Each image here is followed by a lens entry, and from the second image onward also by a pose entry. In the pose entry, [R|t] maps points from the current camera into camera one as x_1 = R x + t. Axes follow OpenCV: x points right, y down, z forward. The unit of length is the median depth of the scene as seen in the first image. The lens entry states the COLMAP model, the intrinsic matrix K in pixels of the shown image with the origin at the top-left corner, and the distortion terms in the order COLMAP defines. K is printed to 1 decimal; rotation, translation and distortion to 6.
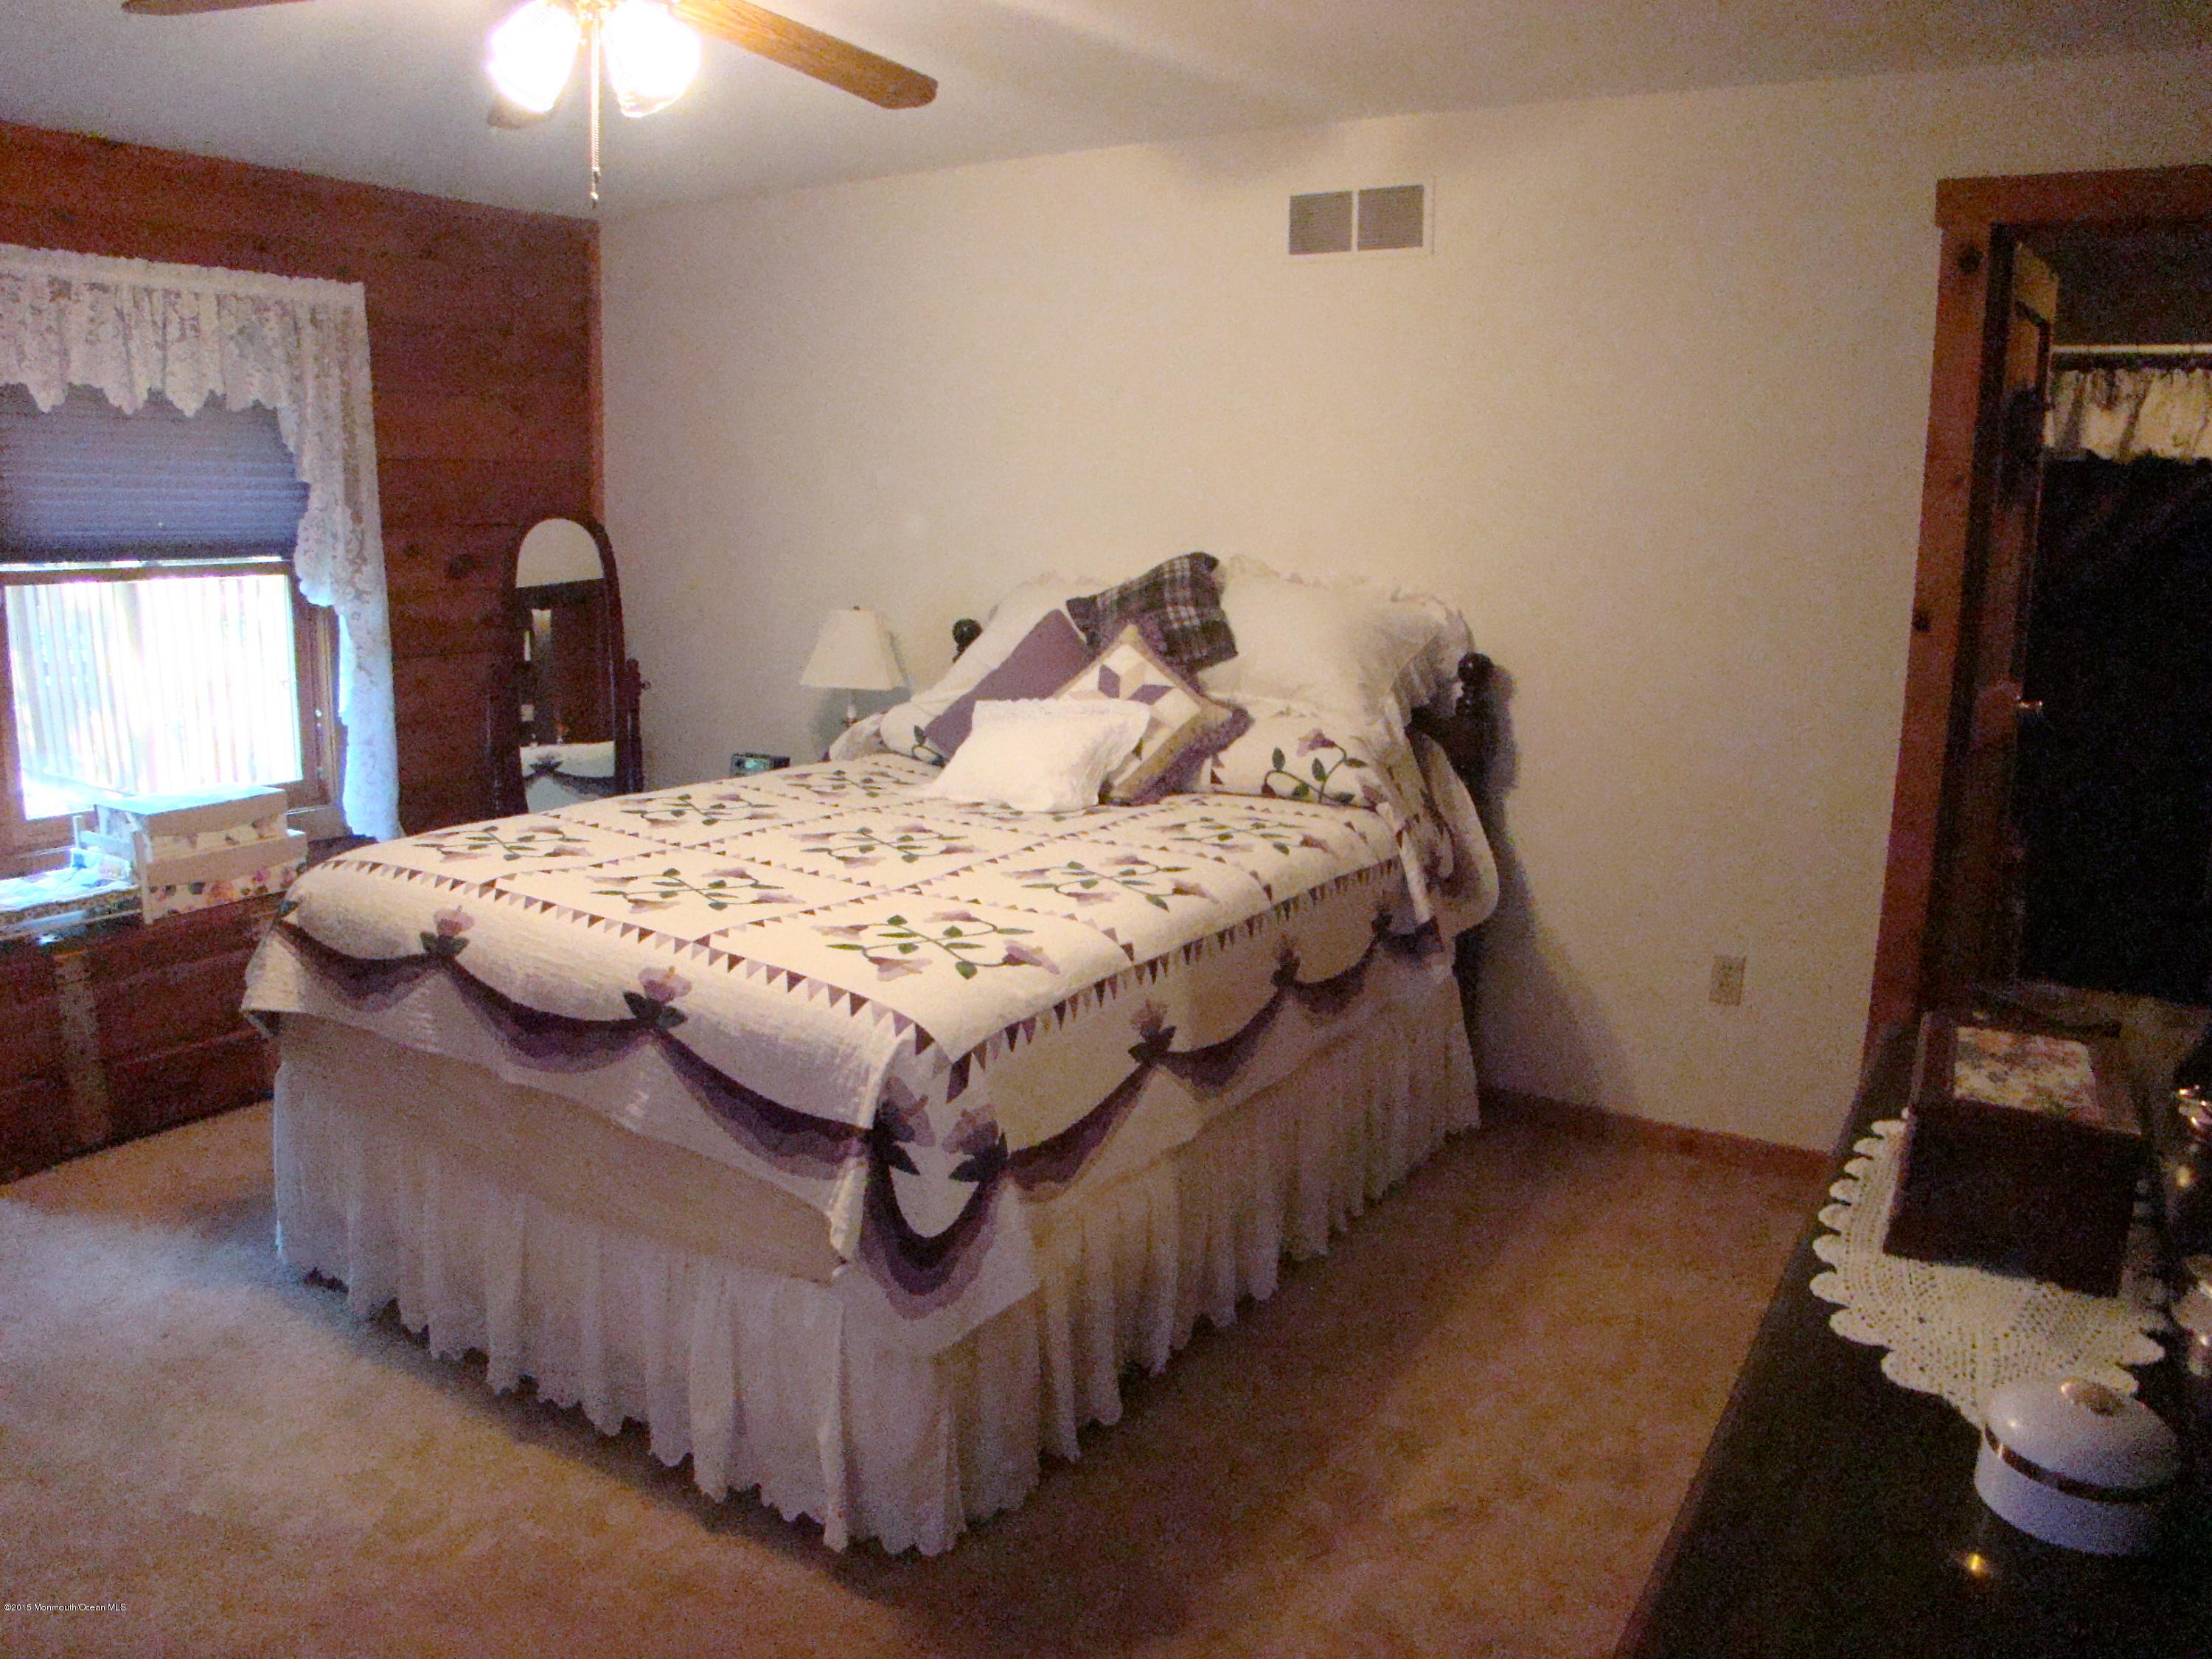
lens RADIAL K [[1640.4, 0, 1079.0], [0, 1640.4, 836.9], [0, 0, 1]] dist [-0.192560, 0.101462]
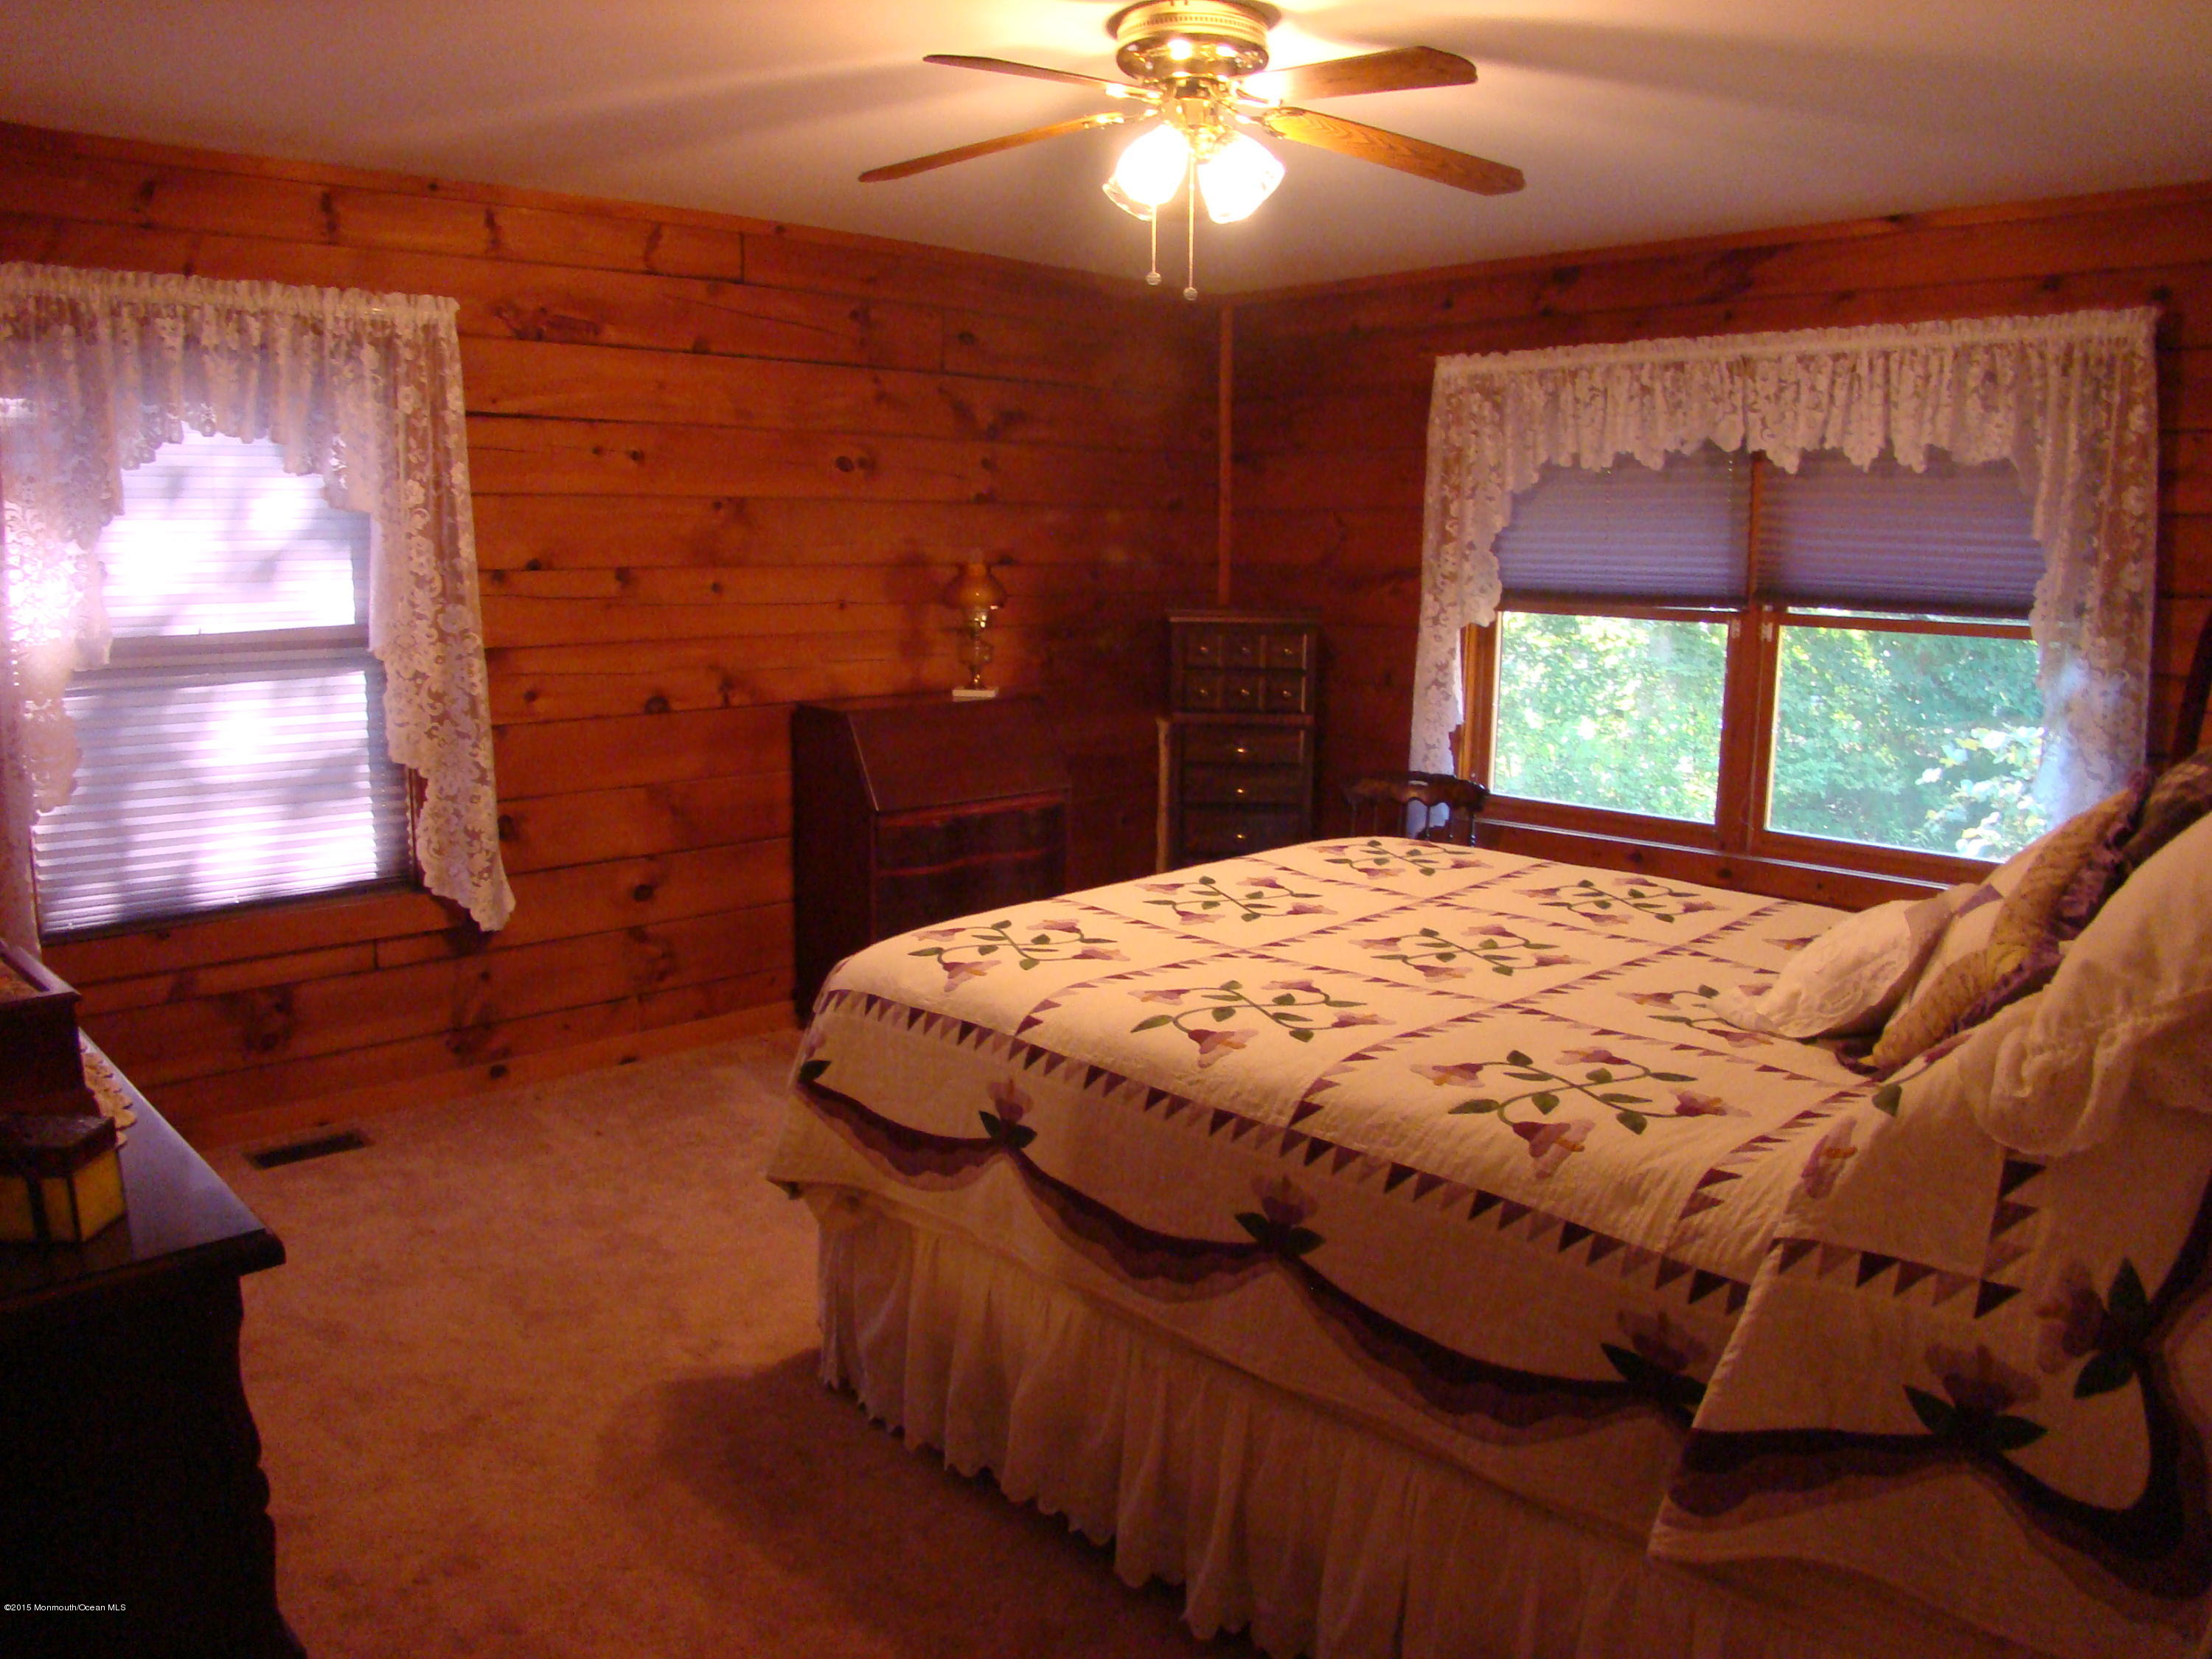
lens RADIAL K [[1640.4, 0, 1079.0], [0, 1640.4, 836.9], [0, 0, 1]] dist [-0.192560, 0.101462]
pose [[-0.247476, 0.149178, -0.957341, 0.670051], [-0.199376, 0.959089, 0.200990, -0.167575], [0.948159, 0.240610, -0.207609, 0.900991]]
